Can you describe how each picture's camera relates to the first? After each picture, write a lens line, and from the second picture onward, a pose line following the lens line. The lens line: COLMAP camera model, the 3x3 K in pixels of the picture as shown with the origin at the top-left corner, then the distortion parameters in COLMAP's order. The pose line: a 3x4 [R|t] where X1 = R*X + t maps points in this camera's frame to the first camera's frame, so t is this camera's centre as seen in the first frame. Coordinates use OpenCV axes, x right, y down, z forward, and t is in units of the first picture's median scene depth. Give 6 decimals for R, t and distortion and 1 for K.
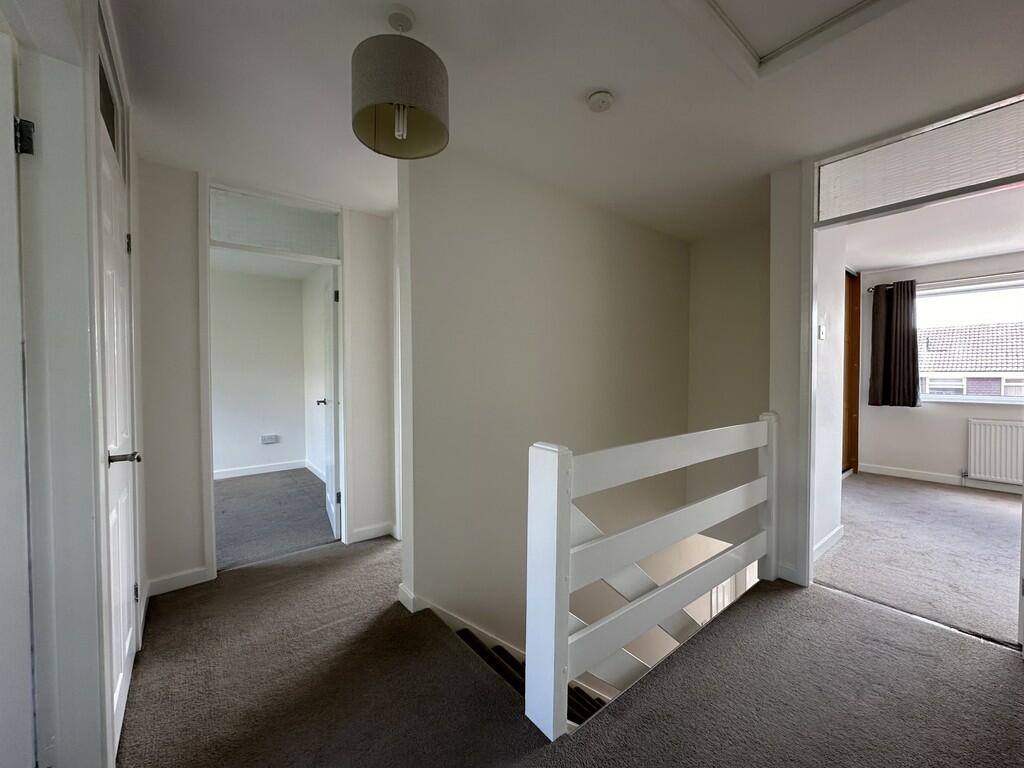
lens RADIAL K [[408.6, 0, 509.3], [0, 408.6, 382.4], [0, 0, 1]] dist [-0.002137, 0.000021]
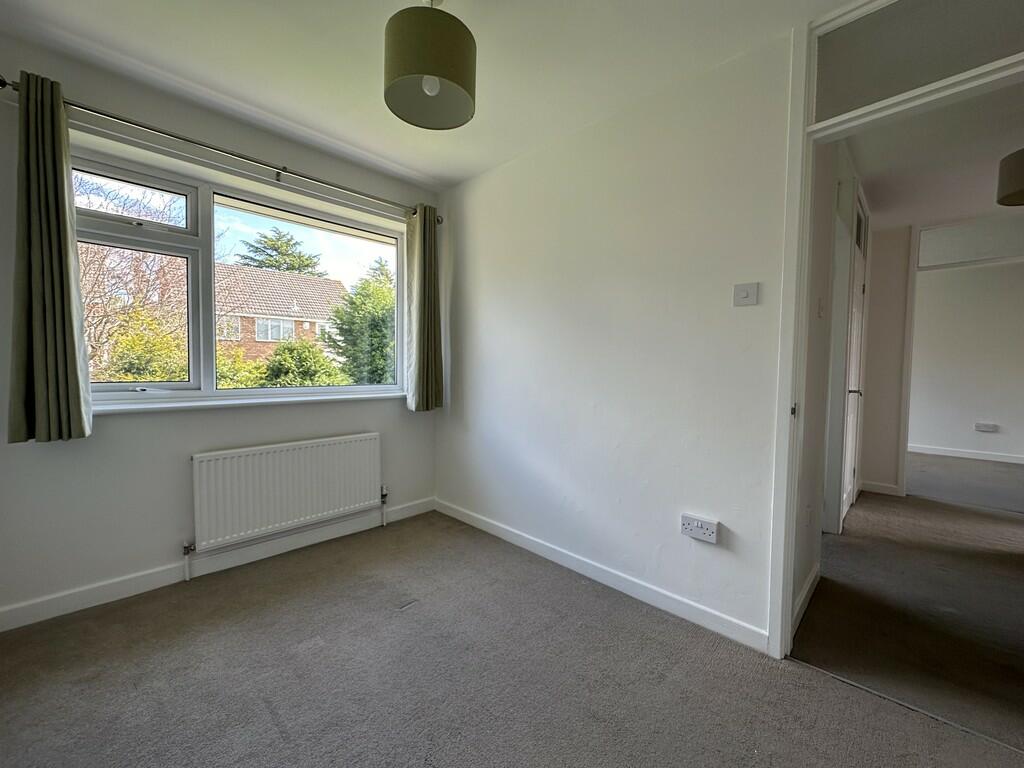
lens RADIAL K [[408.6, 0, 509.7], [0, 408.6, 385.5], [0, 0, 1]] dist [-0.002137, 0.000021]
pose [[0.119963, 0.052544, -0.991387, 0.785857], [-0.030404, 0.998324, 0.049233, 0.068045], [0.992313, 0.024236, 0.121359, -0.866725]]
